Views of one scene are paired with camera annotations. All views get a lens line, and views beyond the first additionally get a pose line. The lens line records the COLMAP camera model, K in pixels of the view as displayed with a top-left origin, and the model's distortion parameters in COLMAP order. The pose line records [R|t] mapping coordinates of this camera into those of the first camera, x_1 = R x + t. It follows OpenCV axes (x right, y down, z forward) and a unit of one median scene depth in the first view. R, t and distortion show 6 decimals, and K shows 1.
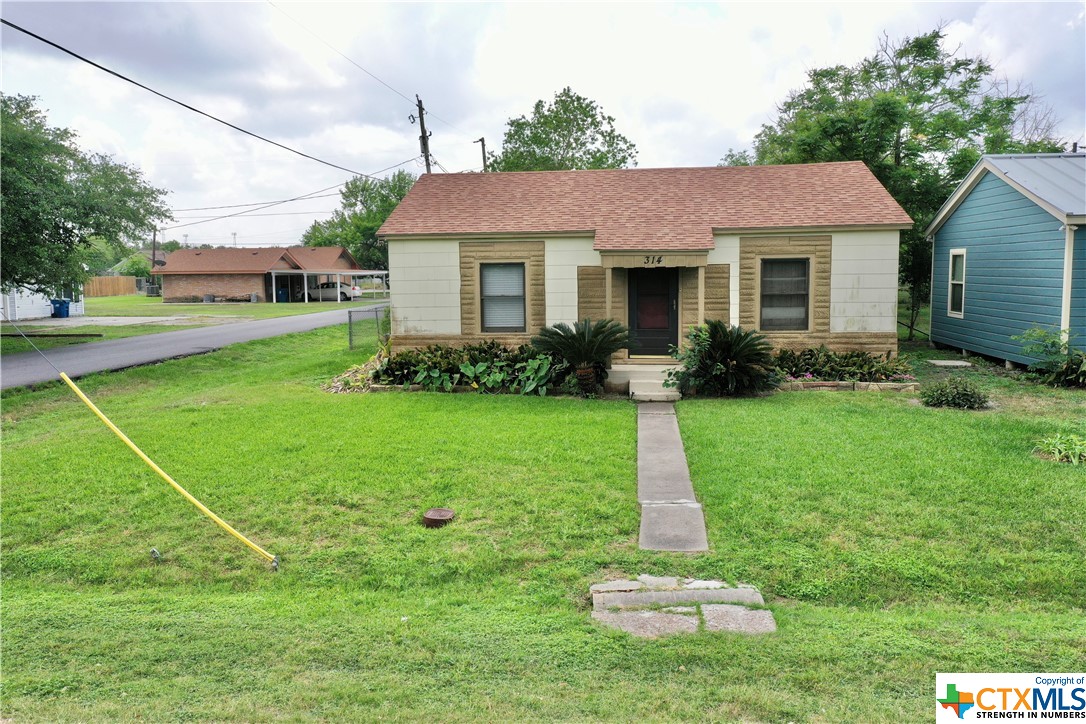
lens RADIAL K [[838.4, 0, 547.7], [0, 838.4, 361.7], [0, 0, 1]] dist [0.018726, 0.003898]
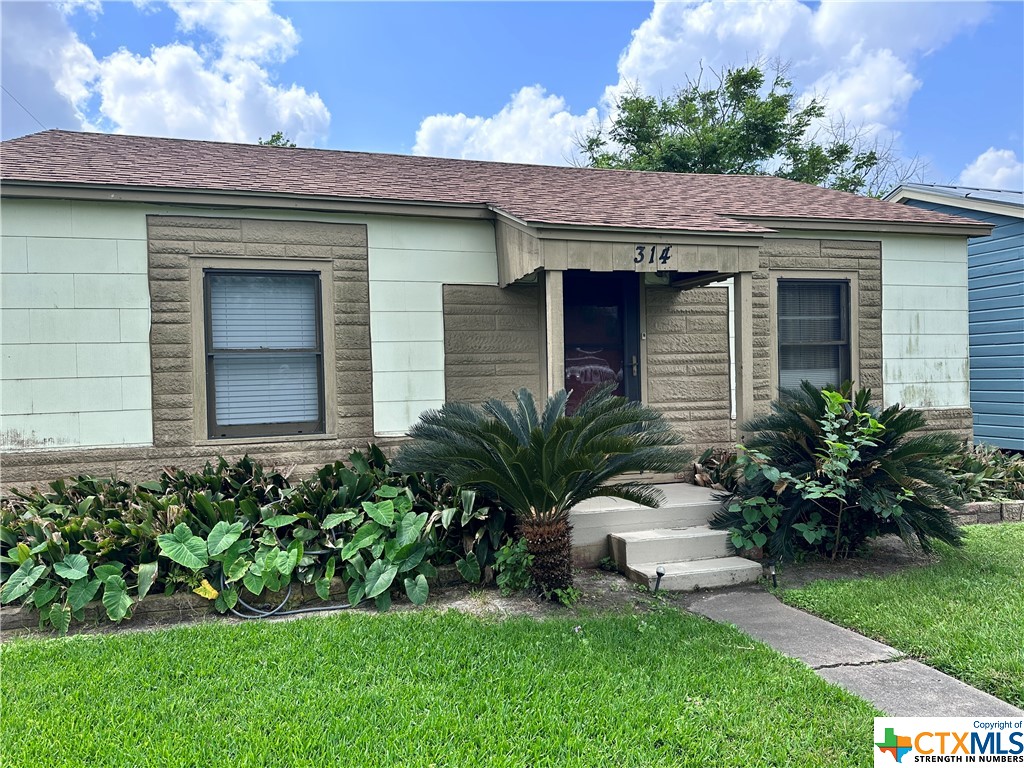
lens RADIAL K [[714.2, 0, 511.8], [0, 714.2, 389.3], [0, 0, 1]] dist [0.054697, -0.039244]
pose [[0.921915, -0.017255, 0.387007, -0.081991], [0.054592, 0.994825, -0.085693, -0.021765], [-0.383525, 0.100129, 0.918086, 0.645509]]
